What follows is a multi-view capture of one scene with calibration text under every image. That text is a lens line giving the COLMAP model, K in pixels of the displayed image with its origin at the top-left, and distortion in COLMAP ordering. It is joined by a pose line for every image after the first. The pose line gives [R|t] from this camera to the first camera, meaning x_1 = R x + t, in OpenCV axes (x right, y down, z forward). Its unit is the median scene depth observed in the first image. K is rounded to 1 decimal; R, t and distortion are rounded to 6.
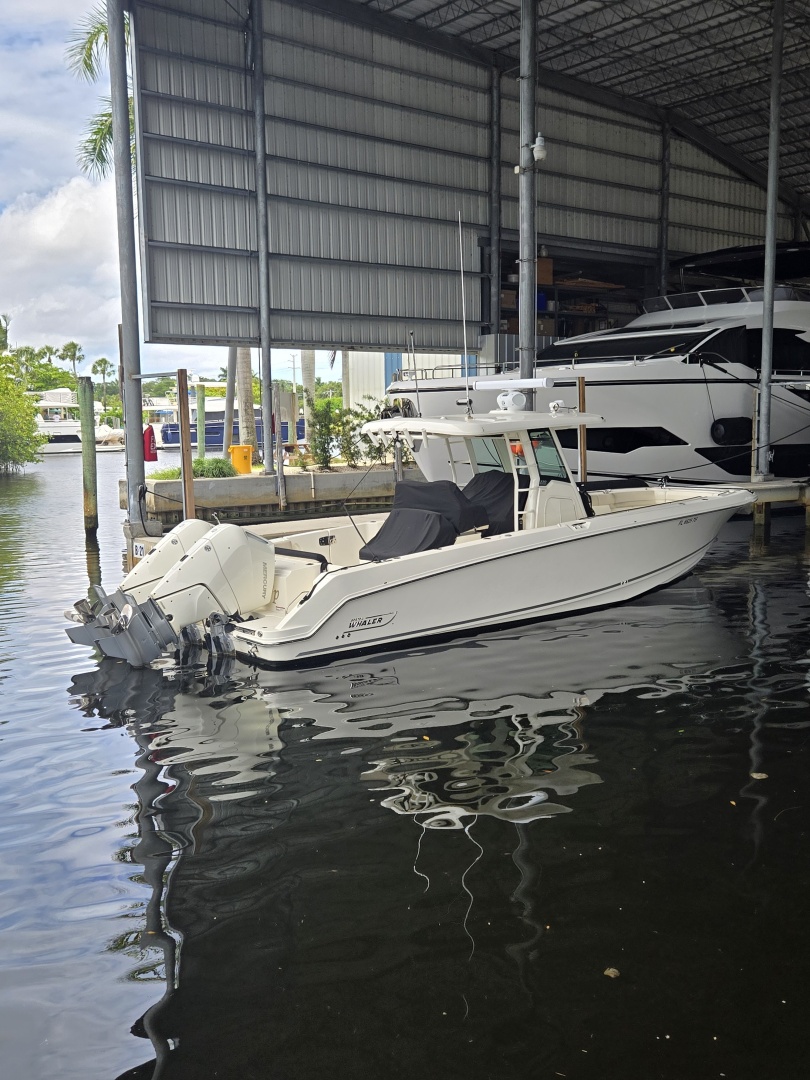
lens RADIAL K [[1092.9, 0, 405.0], [0, 1092.9, 540.0], [0, 0, 1]] dist [0.019321, 0.005764]
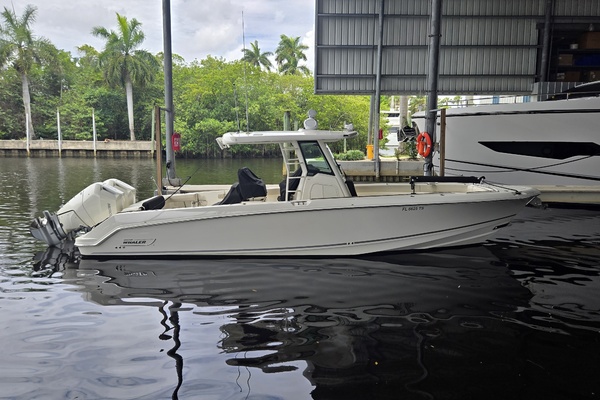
lens RADIAL K [[480.7, 0, 300.0], [0, 480.7, 200.0], [0, 0, 1]] dist [-0.000149, -0.002945]
pose [[0.770777, 0.105081, -0.628379, 0.414205], [-0.083536, 0.994458, 0.063833, -0.043217], [0.631604, 0.003291, 0.775284, 0.323265]]
